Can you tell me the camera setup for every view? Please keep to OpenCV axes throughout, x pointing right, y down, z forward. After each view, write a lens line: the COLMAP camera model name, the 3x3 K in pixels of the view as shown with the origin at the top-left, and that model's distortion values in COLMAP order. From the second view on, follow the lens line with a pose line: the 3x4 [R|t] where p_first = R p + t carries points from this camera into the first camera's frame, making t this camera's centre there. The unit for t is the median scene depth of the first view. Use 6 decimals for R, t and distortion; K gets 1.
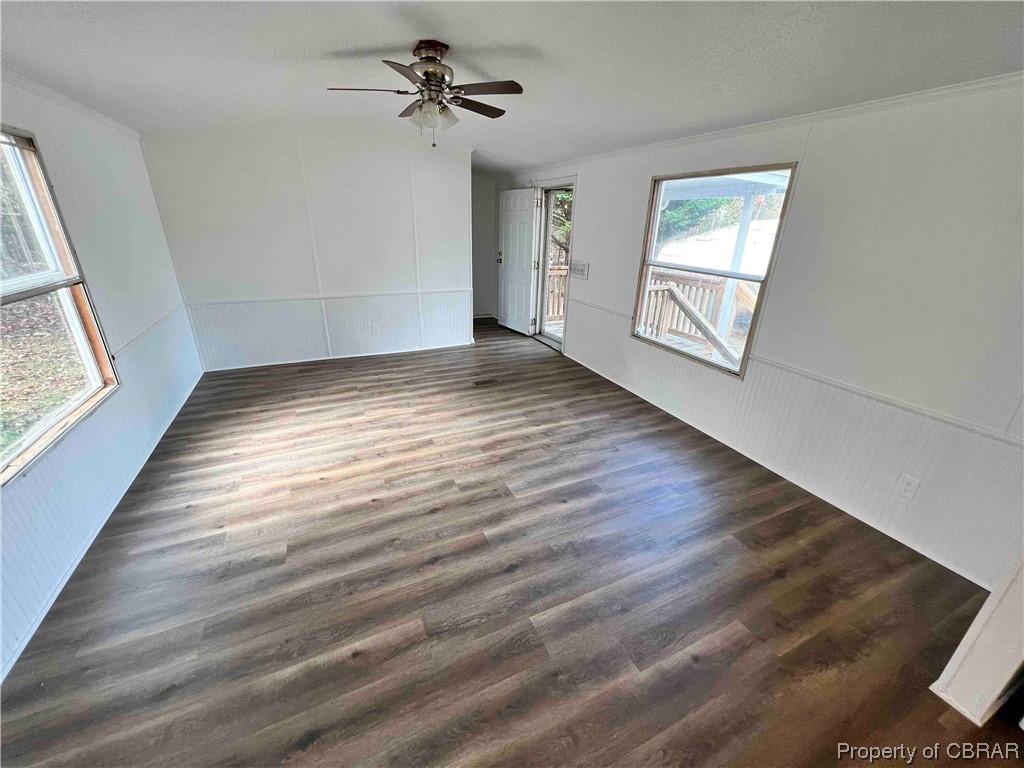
lens RADIAL K [[409.3, 0, 509.6], [0, 409.3, 383.0], [0, 0, 1]] dist [-0.001011, -0.000019]
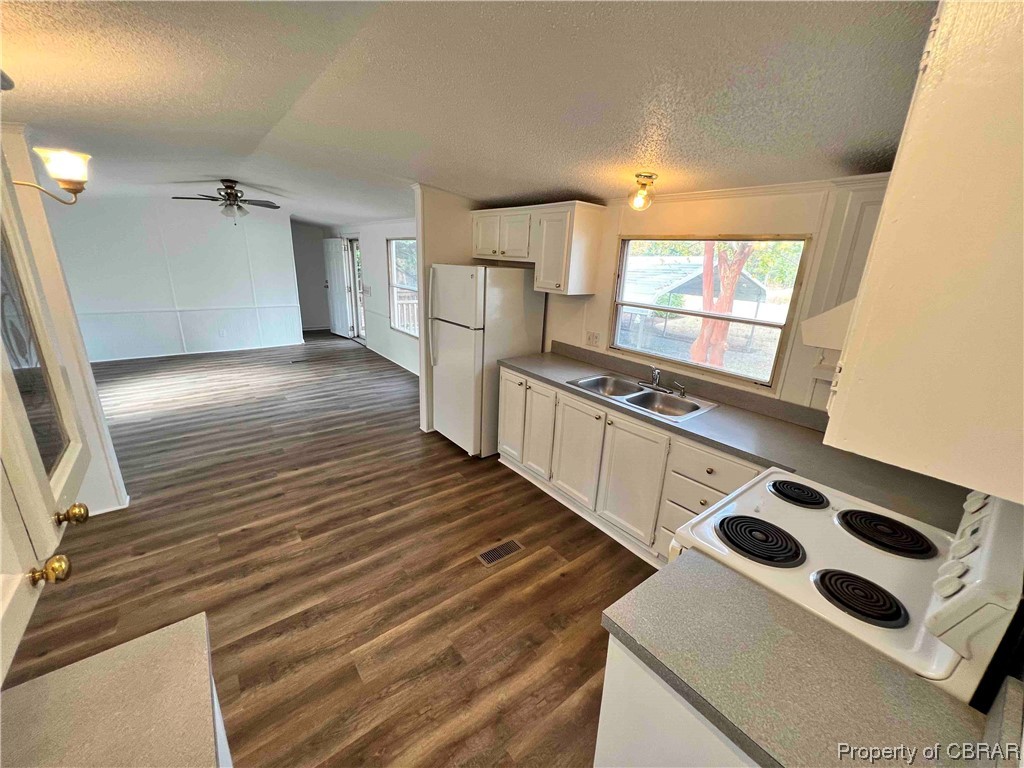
lens RADIAL K [[409.3, 0, 514.2], [0, 409.3, 383.2], [0, 0, 1]] dist [-0.001011, -0.000019]
pose [[0.971075, -0.055105, 0.232329, 0.443759], [0.072215, 0.995217, -0.065792, 0.293259], [-0.227592, 0.080667, 0.970410, -0.831771]]
